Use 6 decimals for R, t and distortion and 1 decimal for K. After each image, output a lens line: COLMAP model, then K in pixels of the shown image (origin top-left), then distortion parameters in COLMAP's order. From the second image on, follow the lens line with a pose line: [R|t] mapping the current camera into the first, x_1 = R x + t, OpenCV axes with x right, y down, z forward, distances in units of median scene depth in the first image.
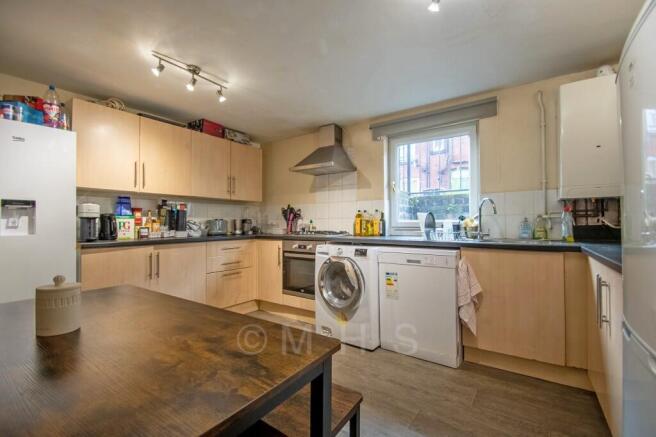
lens RADIAL K [[292.0, 0, 326.6], [0, 292.0, 220.8], [0, 0, 1]] dist [-0.001887, -0.000635]
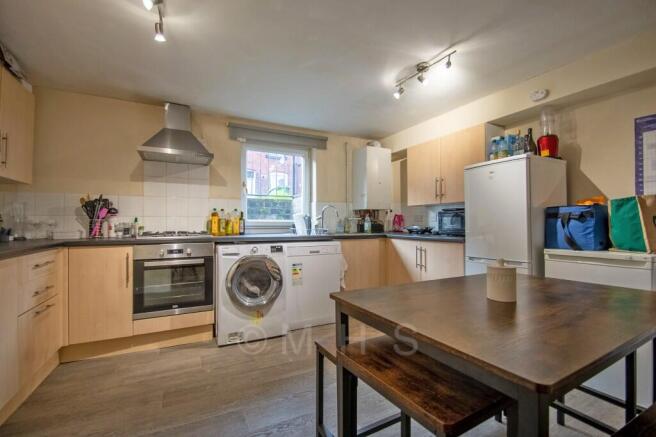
lens RADIAL K [[292.0, 0, 327.4], [0, 292.0, 219.5], [0, 0, 1]] dist [-0.001887, -0.000635]
pose [[0.455085, 0.014584, 0.890329, -0.591032], [-0.009048, 0.999890, -0.011753, 0.007652], [-0.890402, -0.002707, 0.455167, 0.261315]]
